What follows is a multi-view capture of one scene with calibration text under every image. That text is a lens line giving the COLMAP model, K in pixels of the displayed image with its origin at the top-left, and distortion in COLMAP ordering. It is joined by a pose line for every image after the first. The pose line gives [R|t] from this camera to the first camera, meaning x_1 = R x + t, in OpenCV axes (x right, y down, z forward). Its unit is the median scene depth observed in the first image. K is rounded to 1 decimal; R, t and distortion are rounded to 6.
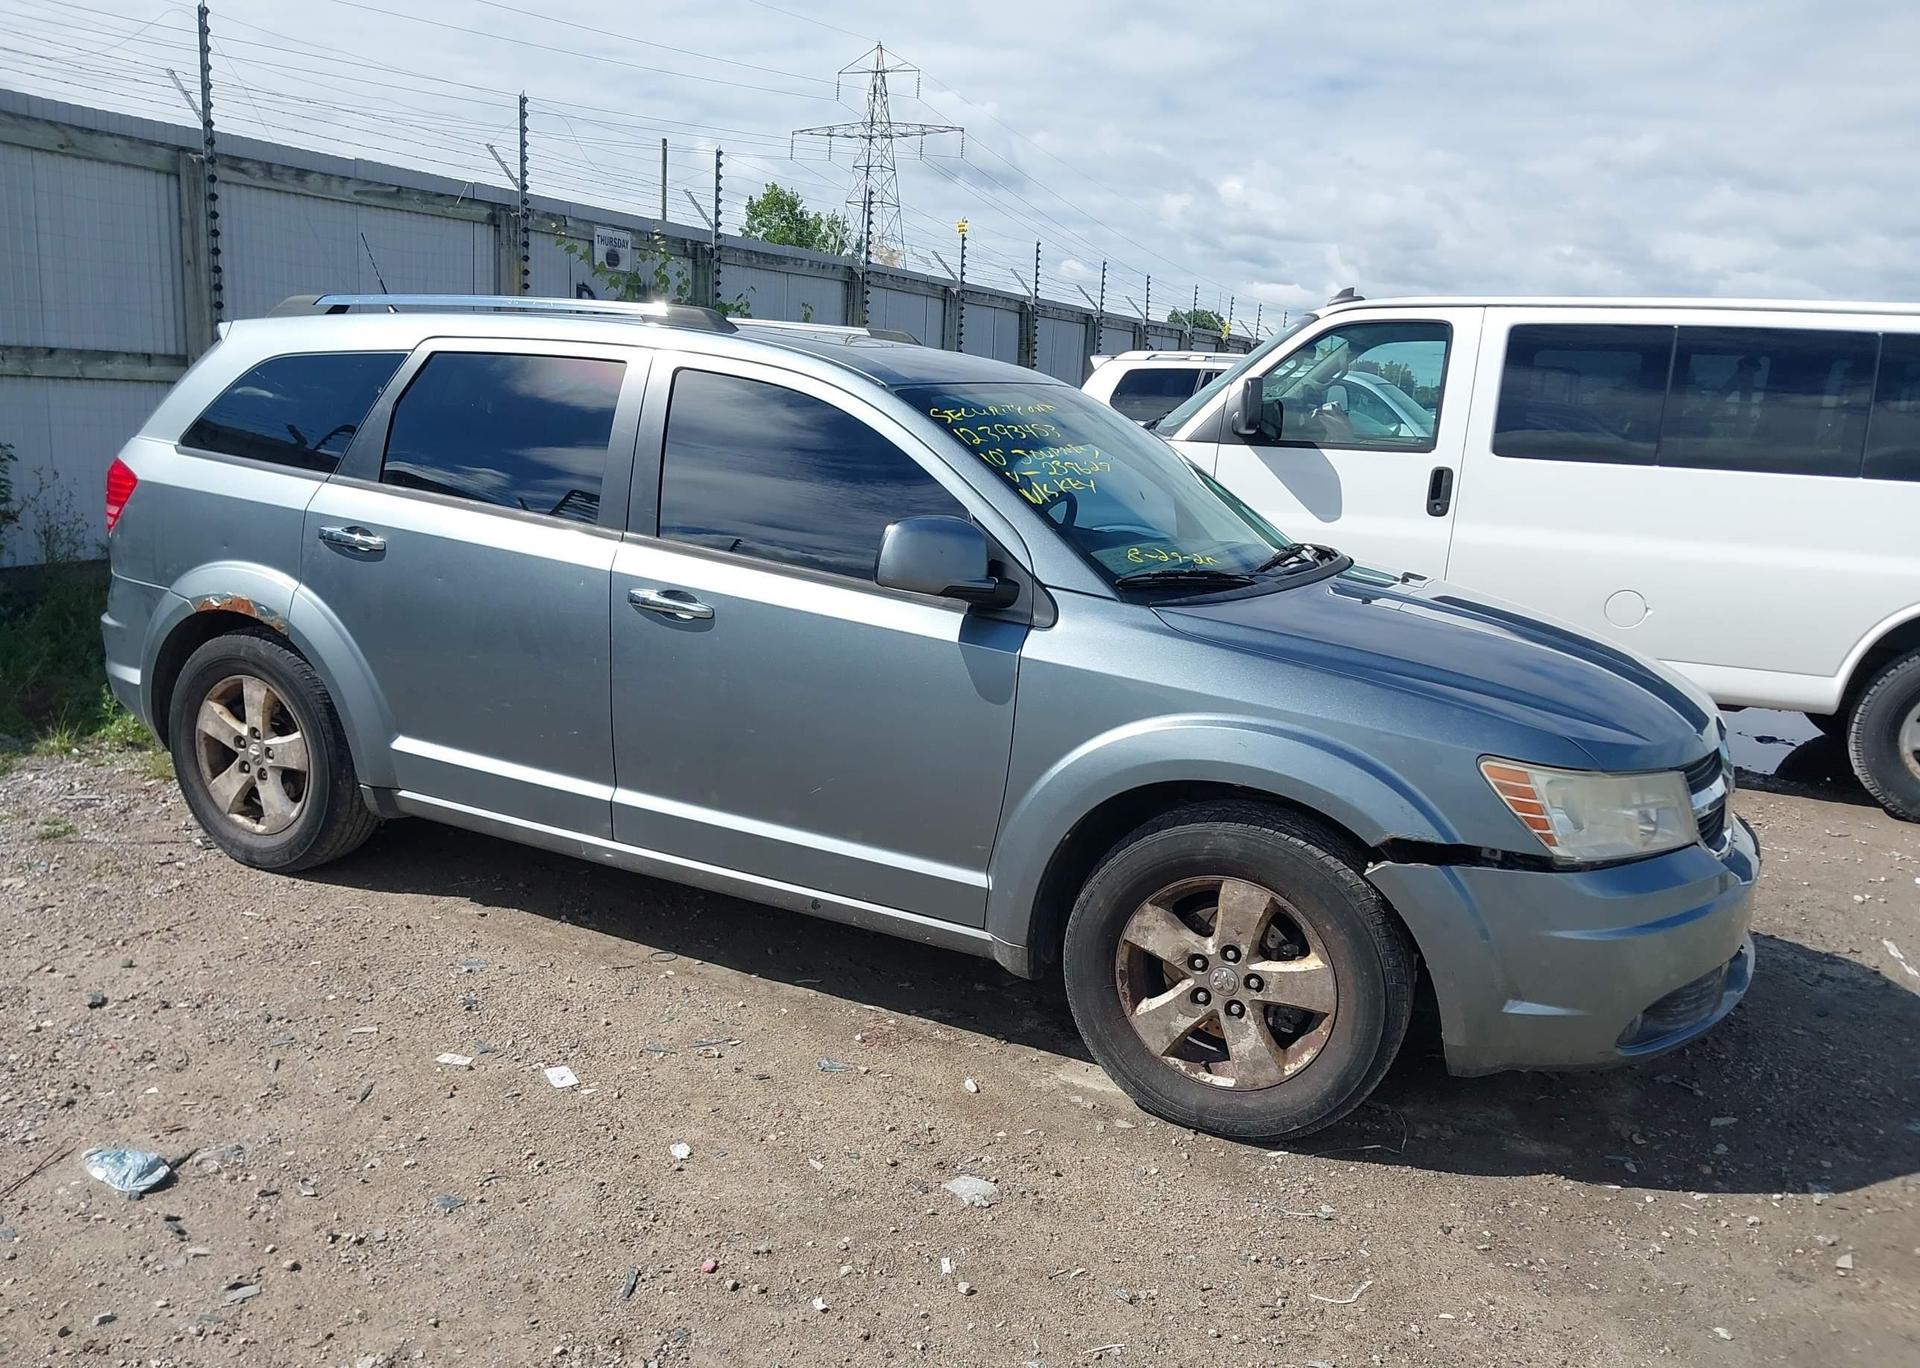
lens RADIAL K [[1534.7, 0, 950.6], [0, 1534.7, 671.7], [0, 0, 1]] dist [0.045627, -0.060068]
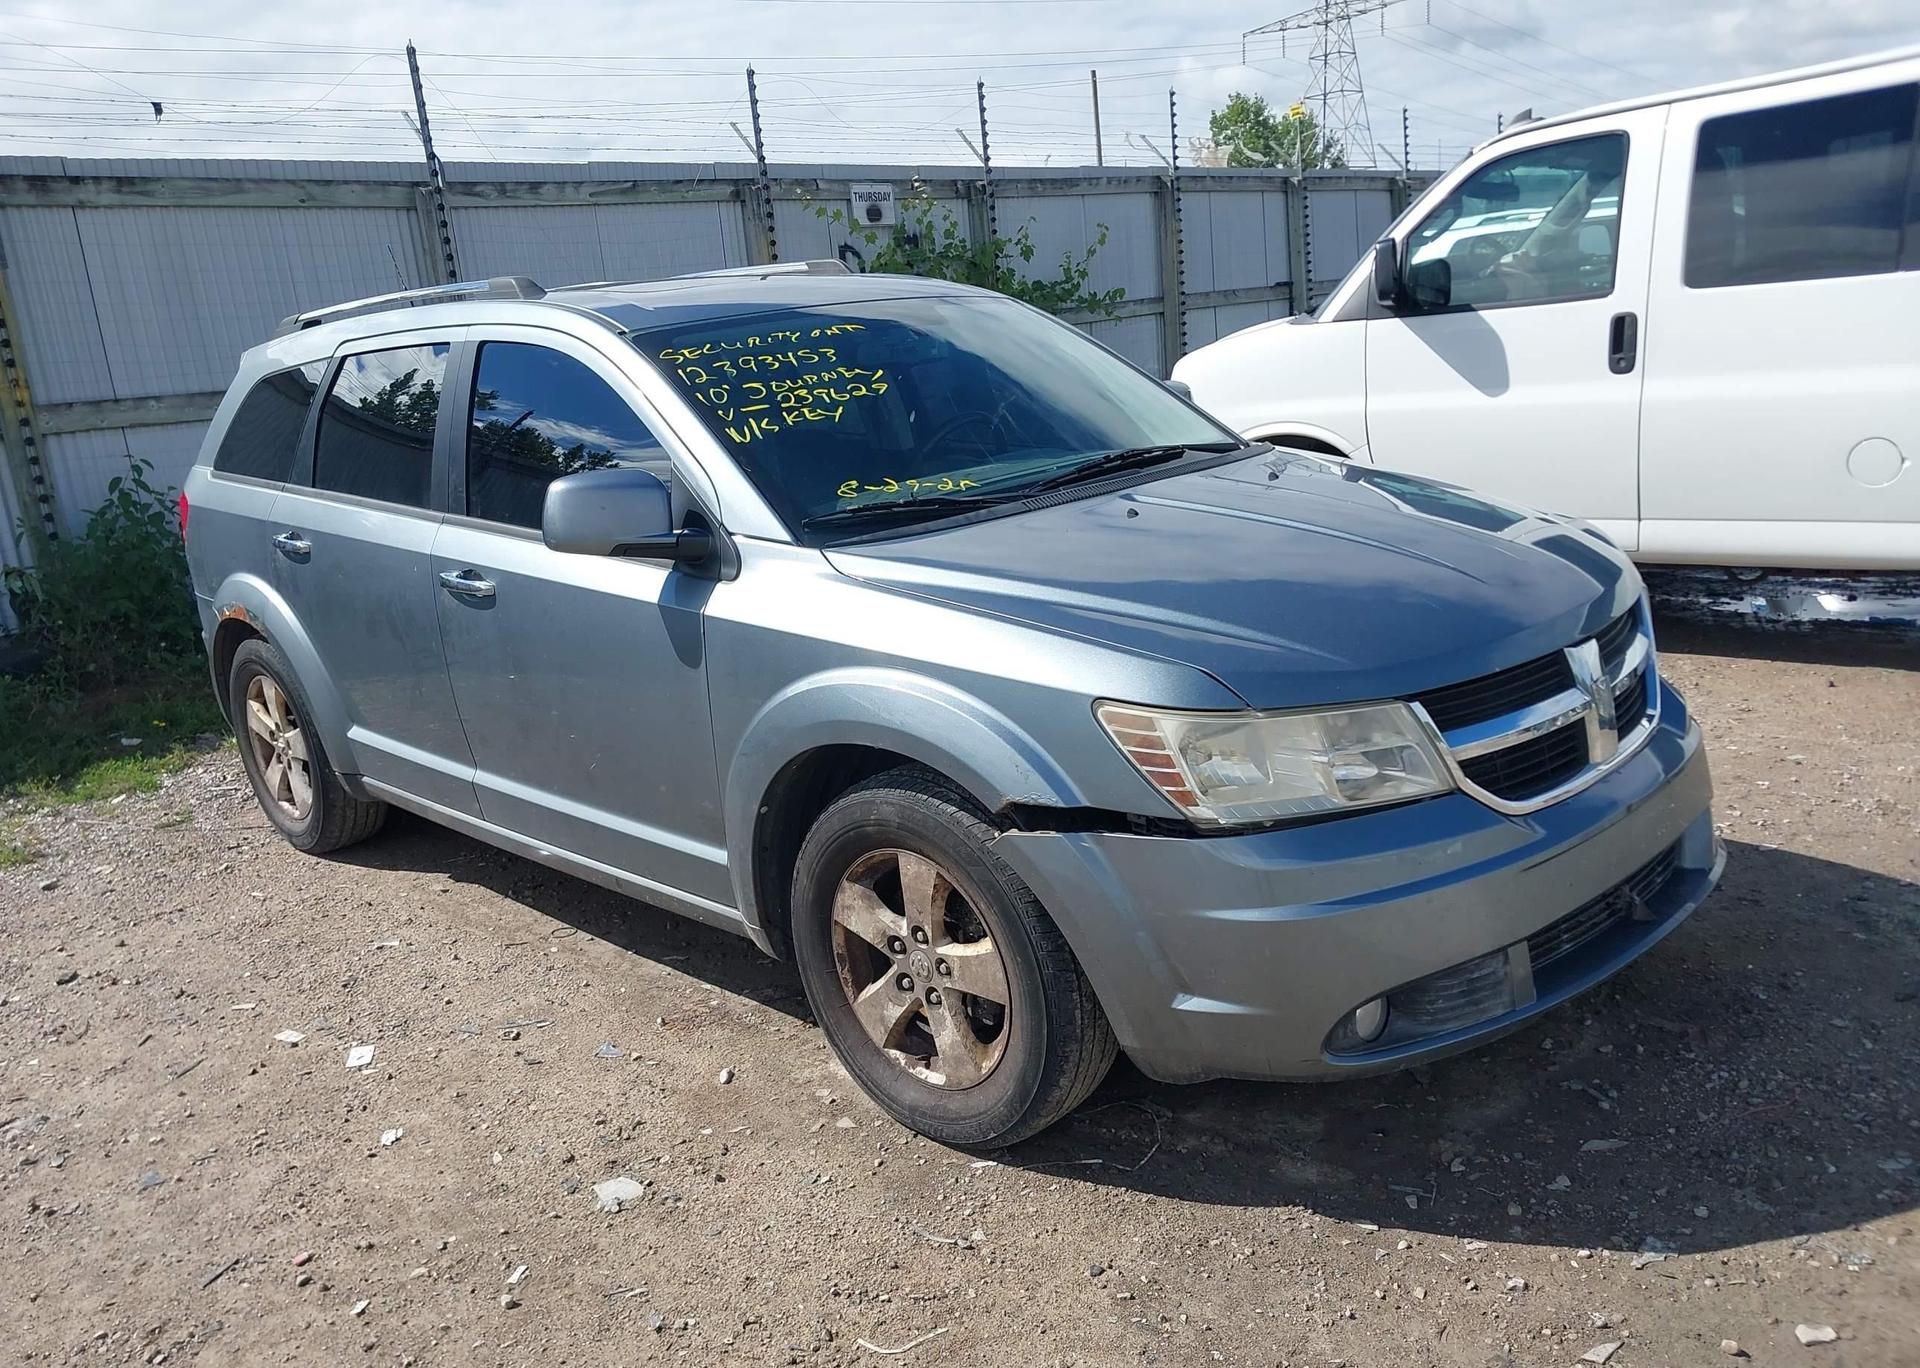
lens RADIAL K [[1542.4, 0, 960.0], [0, 1542.4, 684.0], [0, 0, 1]] dist [0.051481, -0.075791]
pose [[0.935234, -0.061184, -0.348702, 0.384722], [0.078792, 0.996222, 0.036524, 0.007397], [0.345150, -0.061634, 0.936522, 0.142990]]
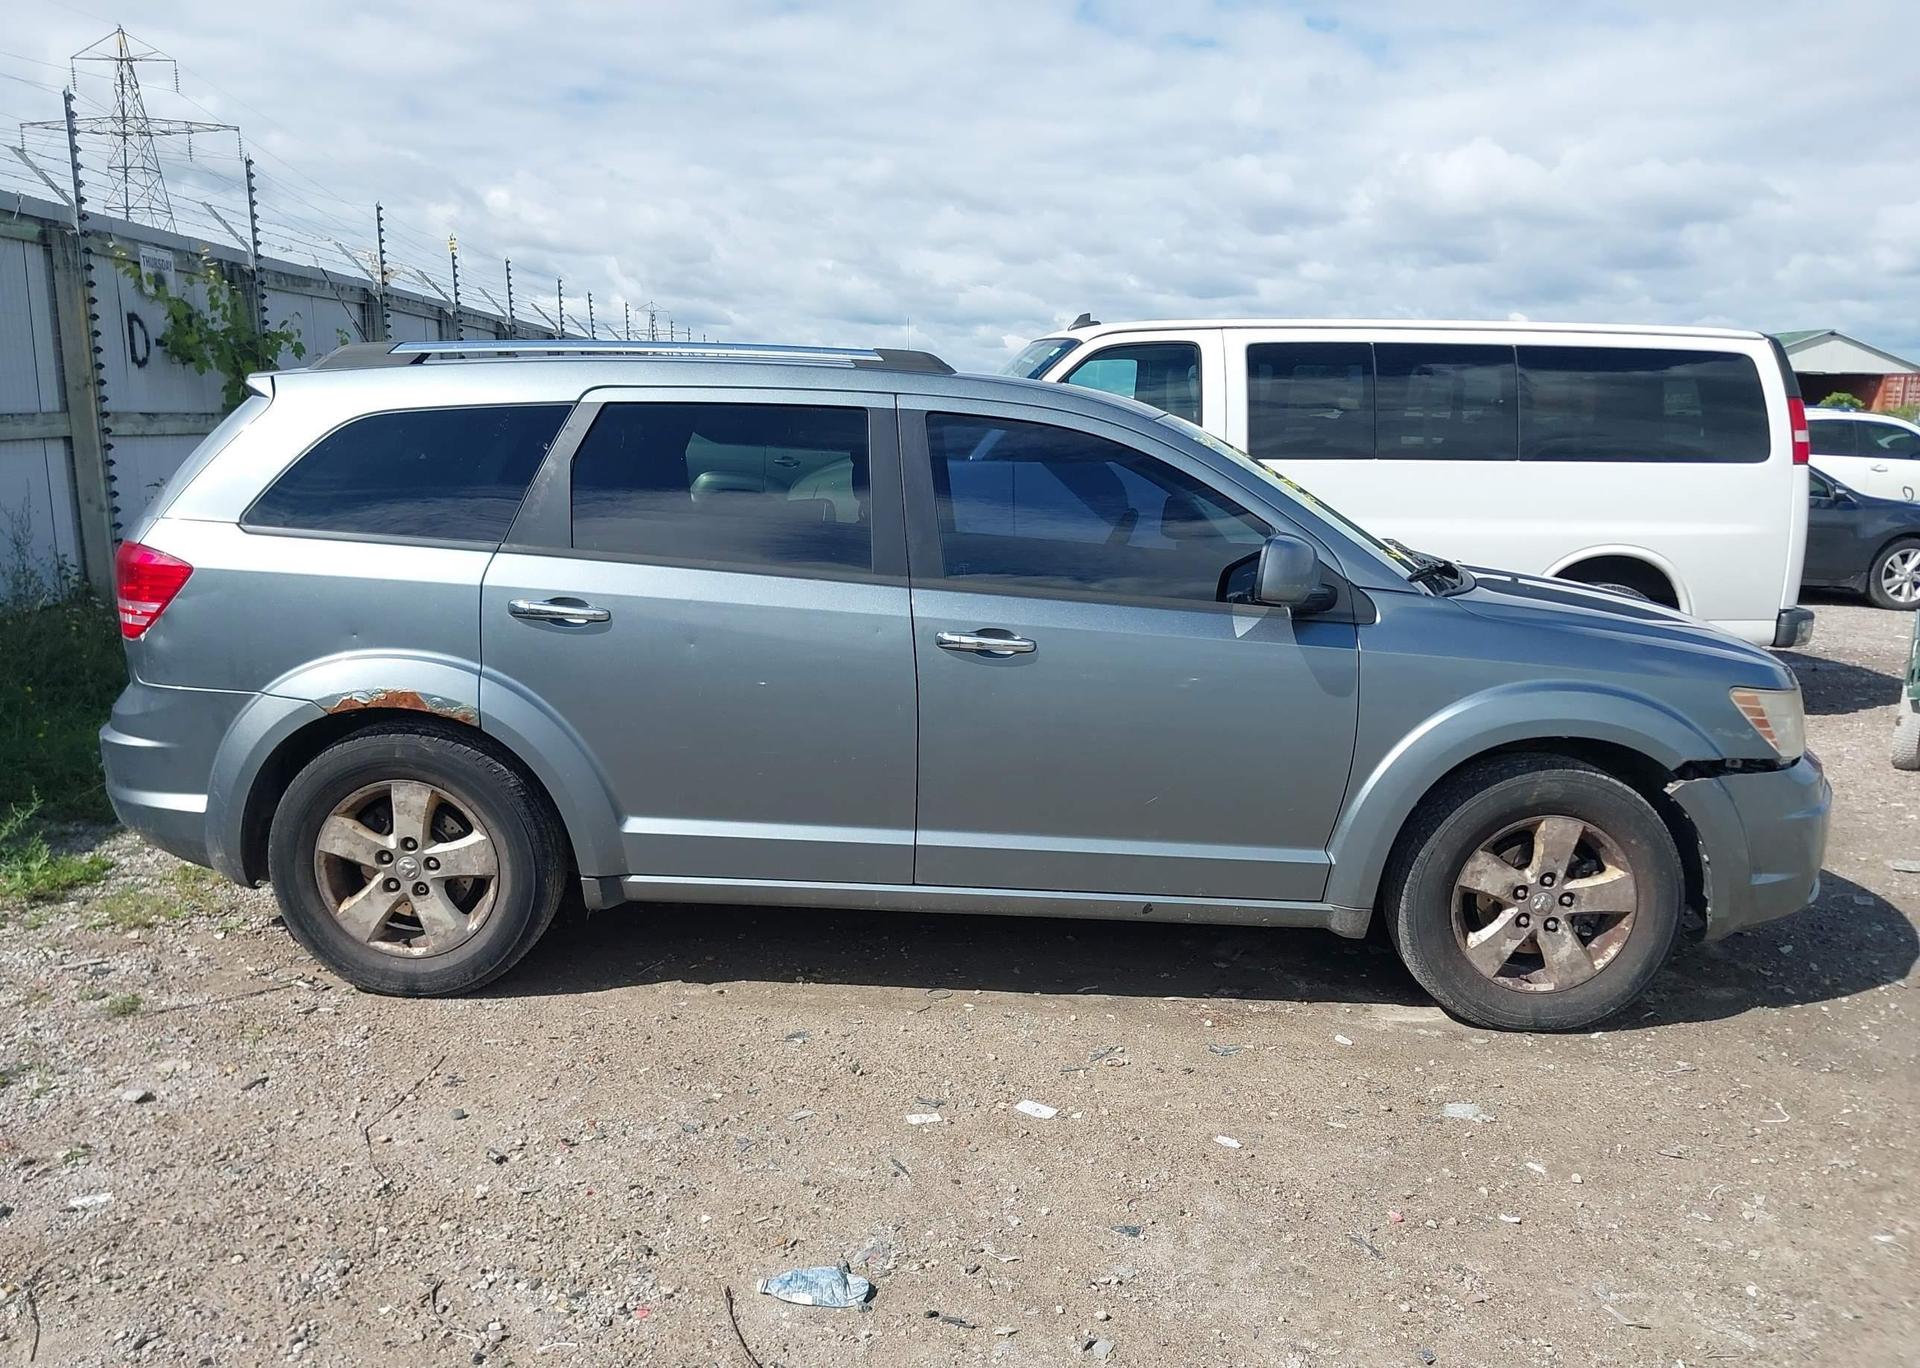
lens RADIAL K [[1581.4, 0, 906.6], [0, 1581.4, 678.9], [0, 0, 1]] dist [0.012364, -0.012357]
pose [[0.898805, -0.109757, 0.424385, -0.570256], [0.113311, 0.993415, 0.016941, -0.036465], [-0.423450, 0.032861, 0.905323, 0.065926]]
